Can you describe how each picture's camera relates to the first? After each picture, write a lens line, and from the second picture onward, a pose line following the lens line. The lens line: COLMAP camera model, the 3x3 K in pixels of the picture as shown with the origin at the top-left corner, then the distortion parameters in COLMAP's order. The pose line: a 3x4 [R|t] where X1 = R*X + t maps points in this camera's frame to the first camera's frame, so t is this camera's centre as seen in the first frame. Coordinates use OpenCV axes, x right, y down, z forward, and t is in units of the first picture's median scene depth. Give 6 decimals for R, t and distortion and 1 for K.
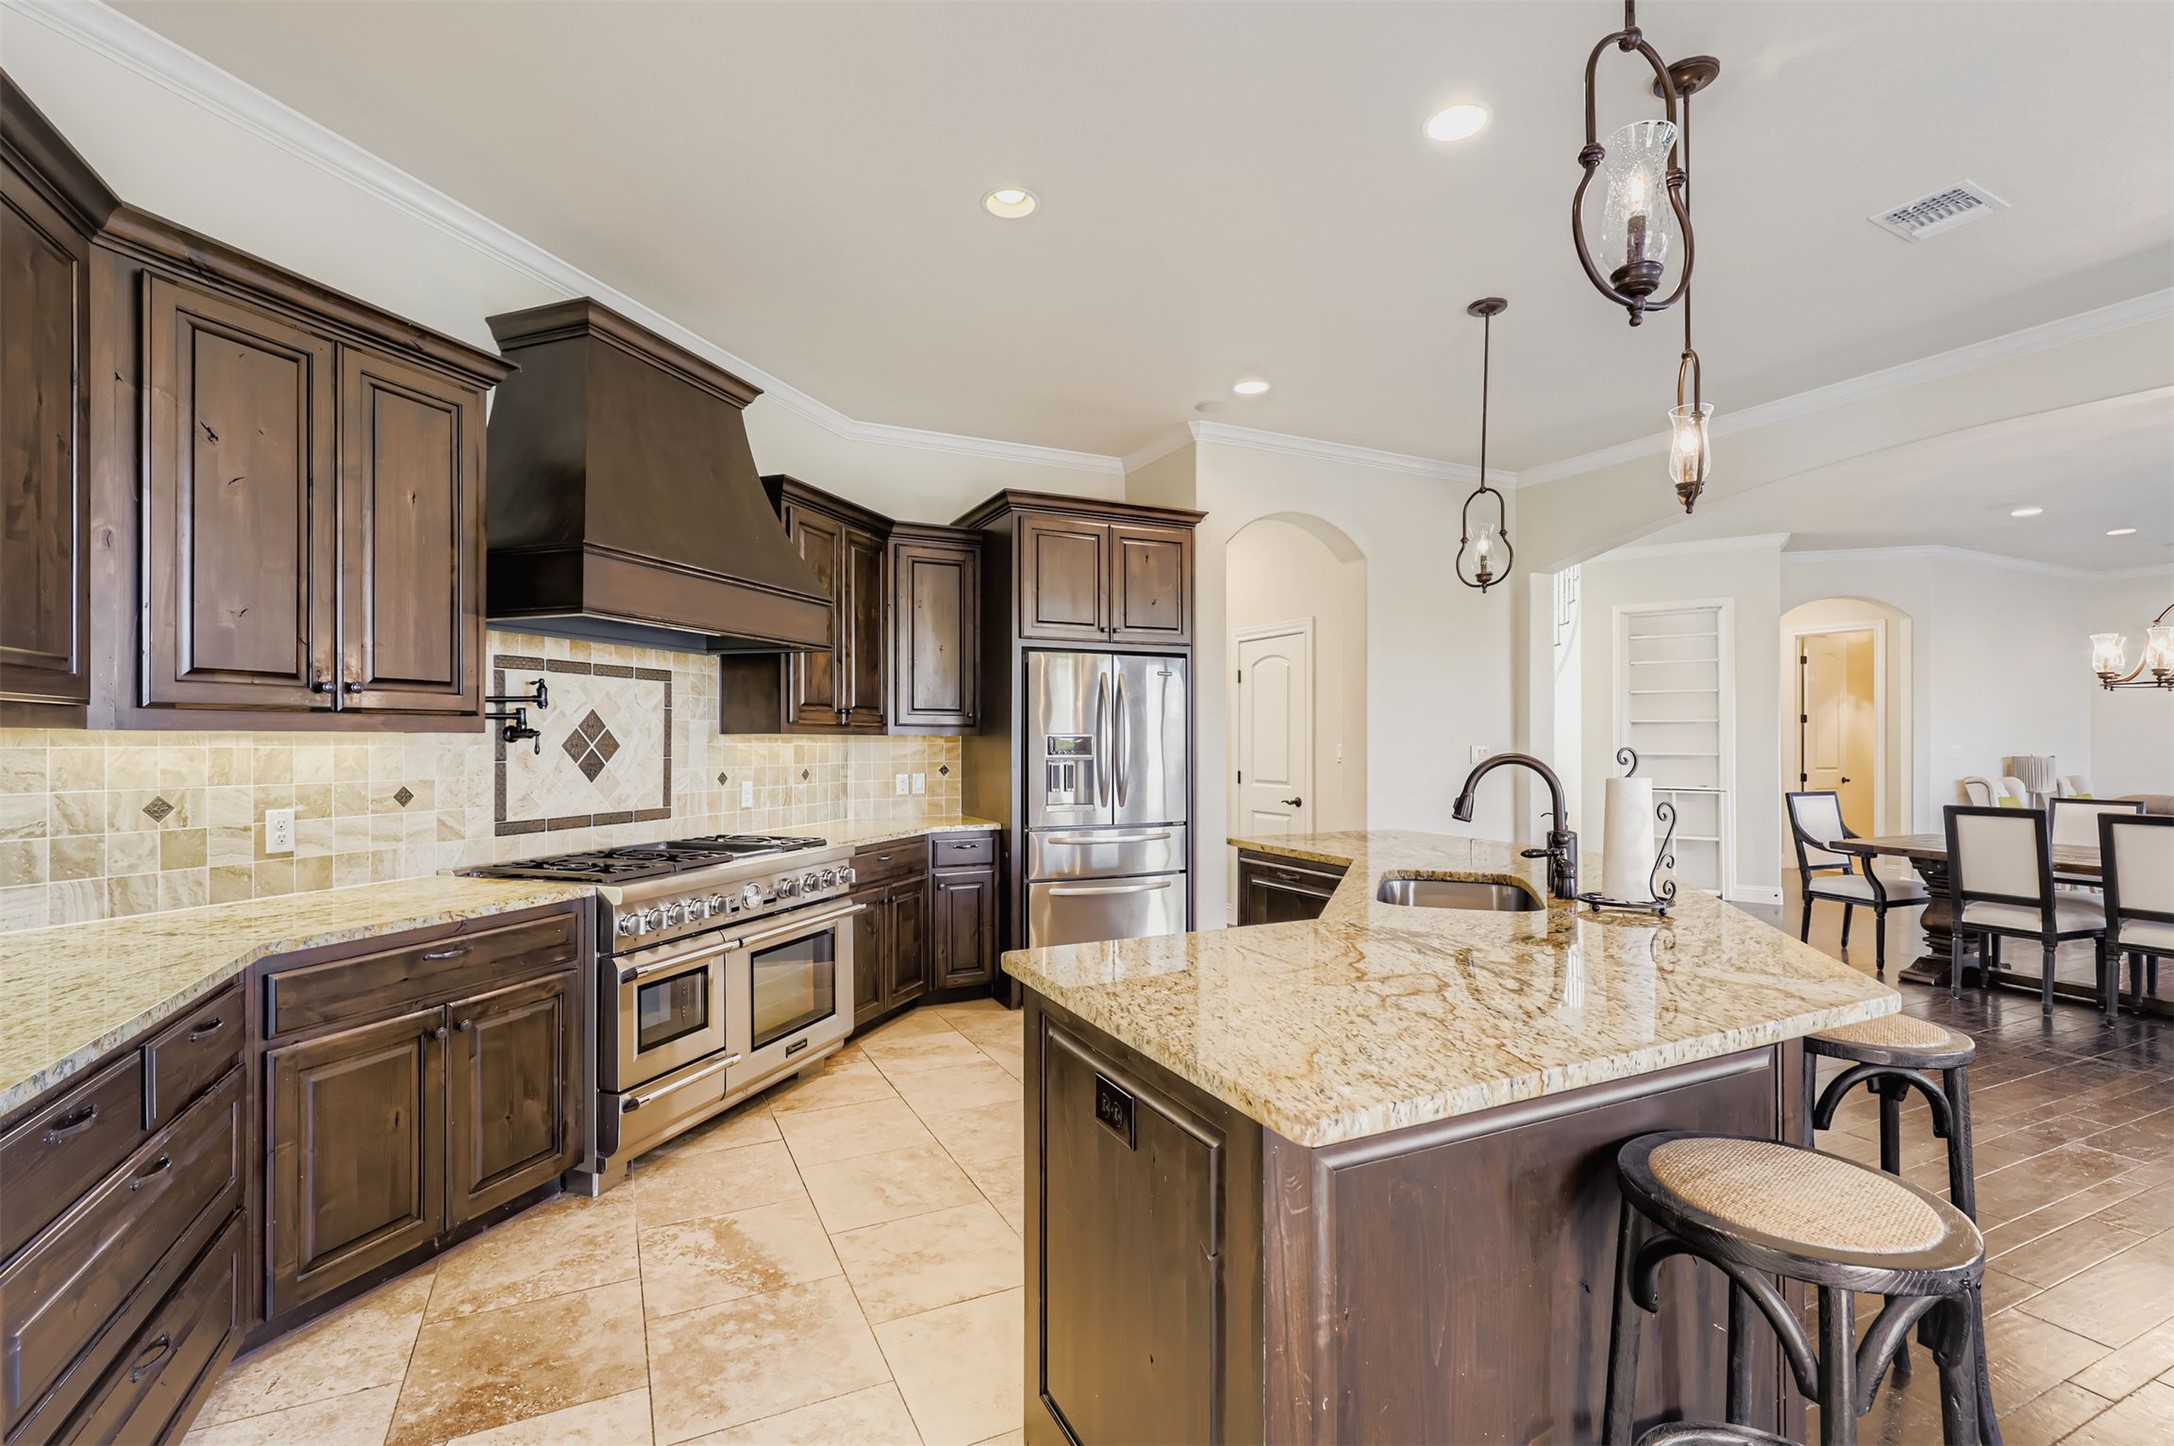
lens RADIAL K [[978.9, 0, 1086.7], [0, 978.9, 728.2], [0, 0, 1]] dist [0.000962, -0.000006]
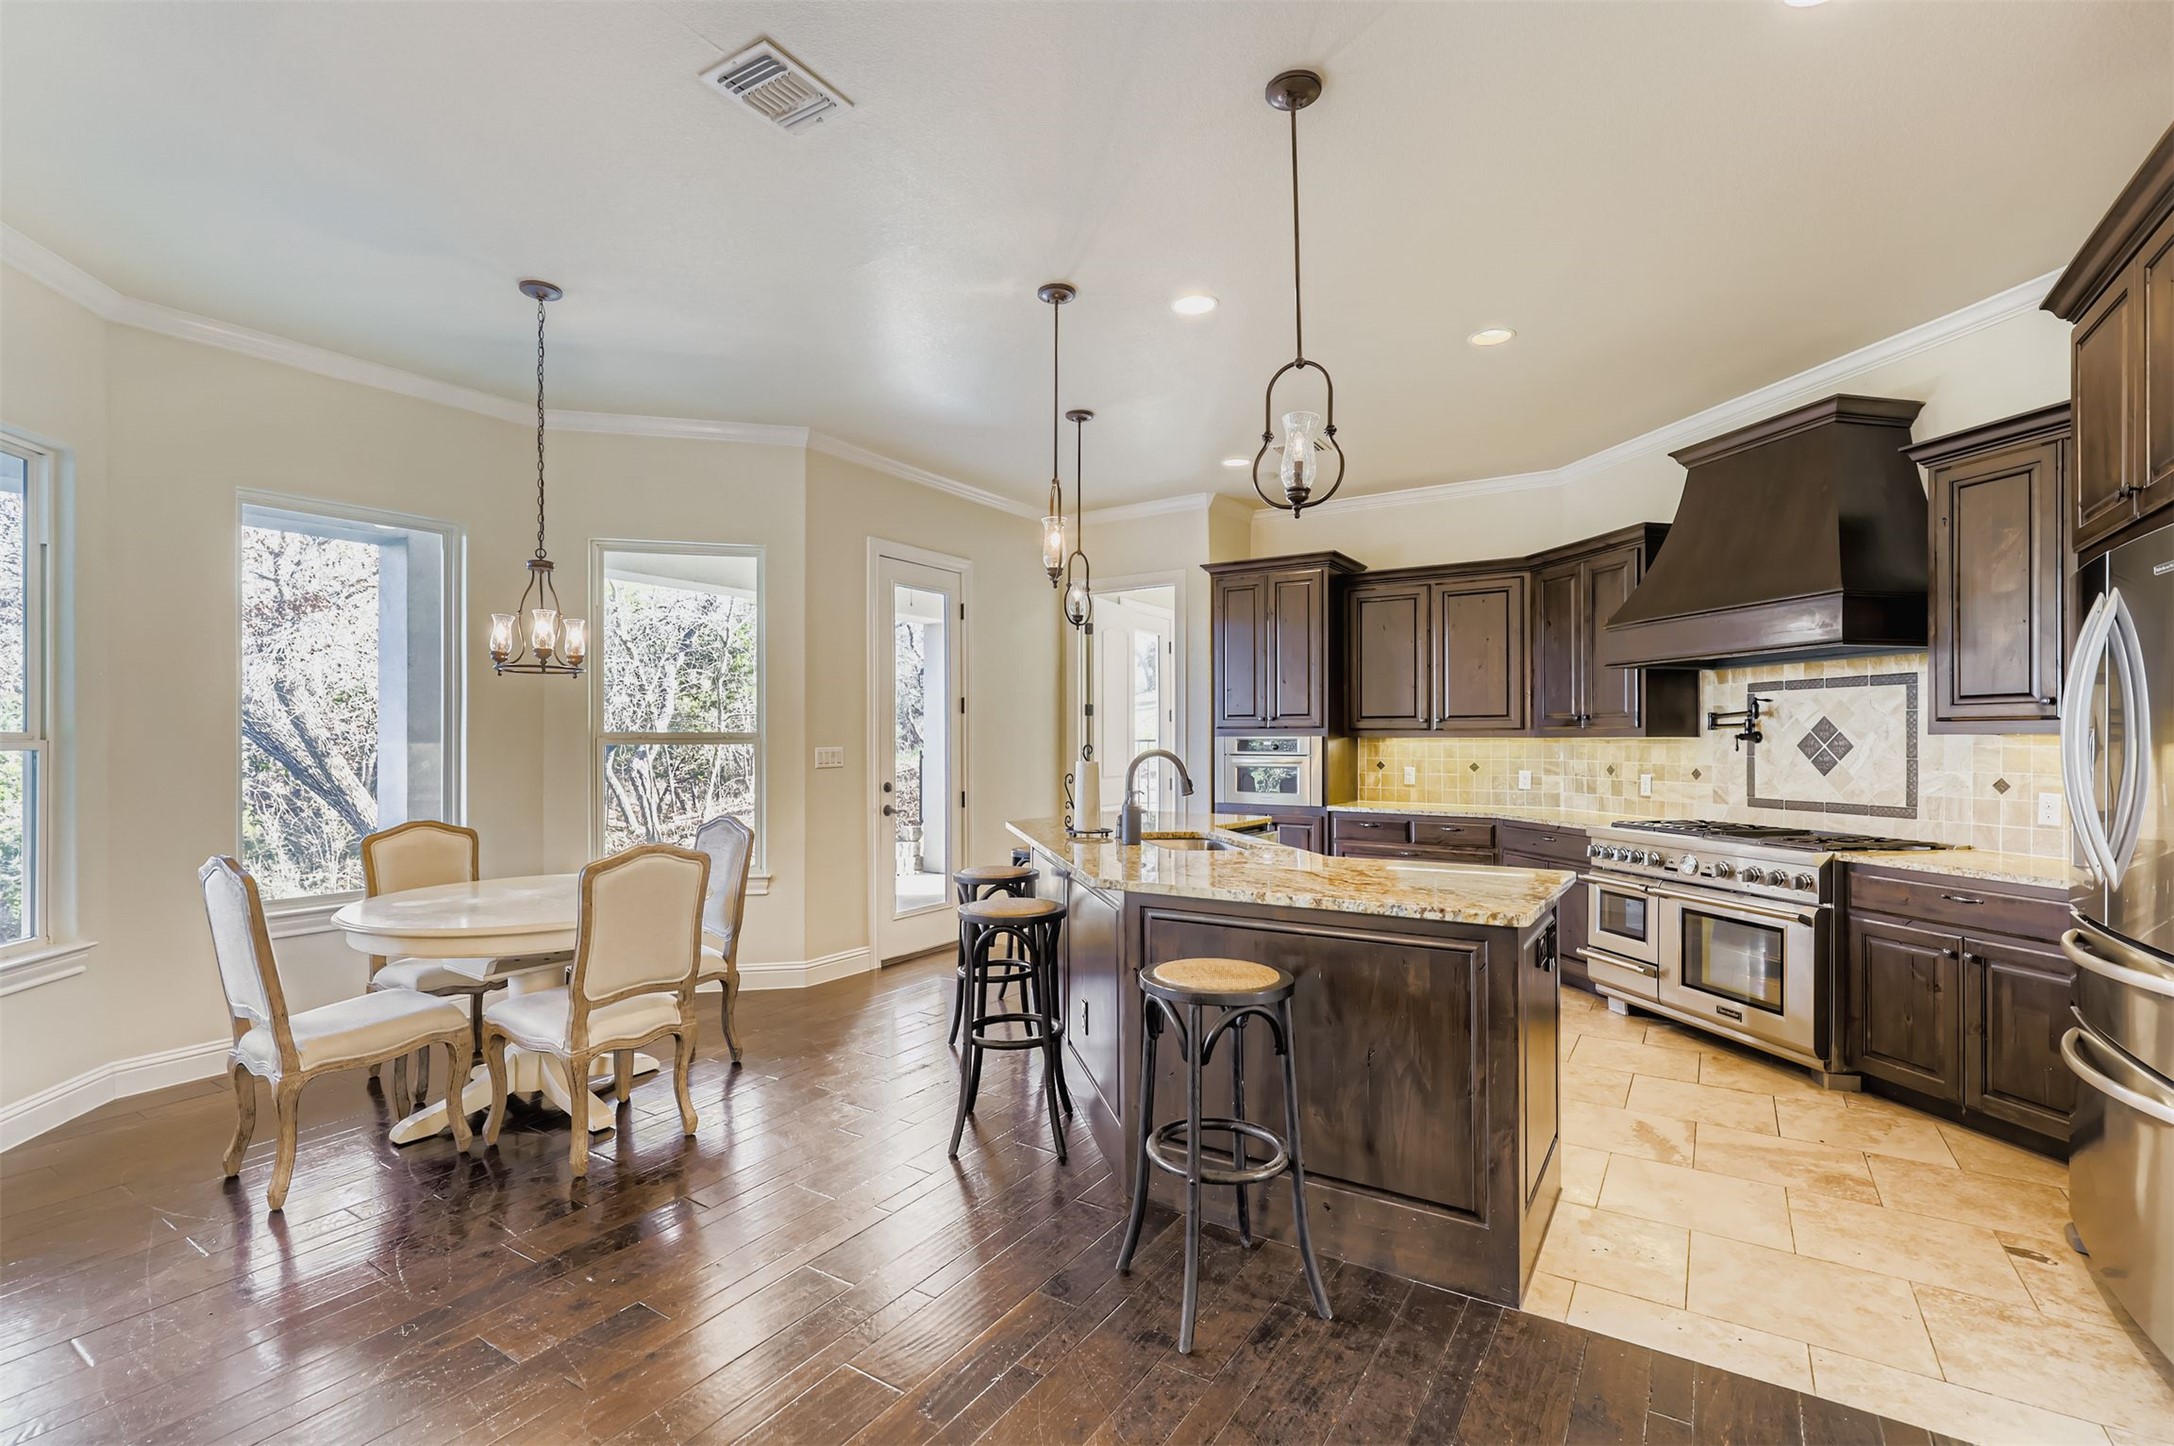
lens RADIAL K [[978.9, 0, 1087.5], [0, 978.9, 737.3], [0, 0, 1]] dist [0.000962, -0.000006]
pose [[-0.854860, -0.003962, -0.518843, 0.930135], [0.003869, 0.999894, -0.014009, 0.020862], [0.518844, -0.013983, -0.854755, 1.598001]]
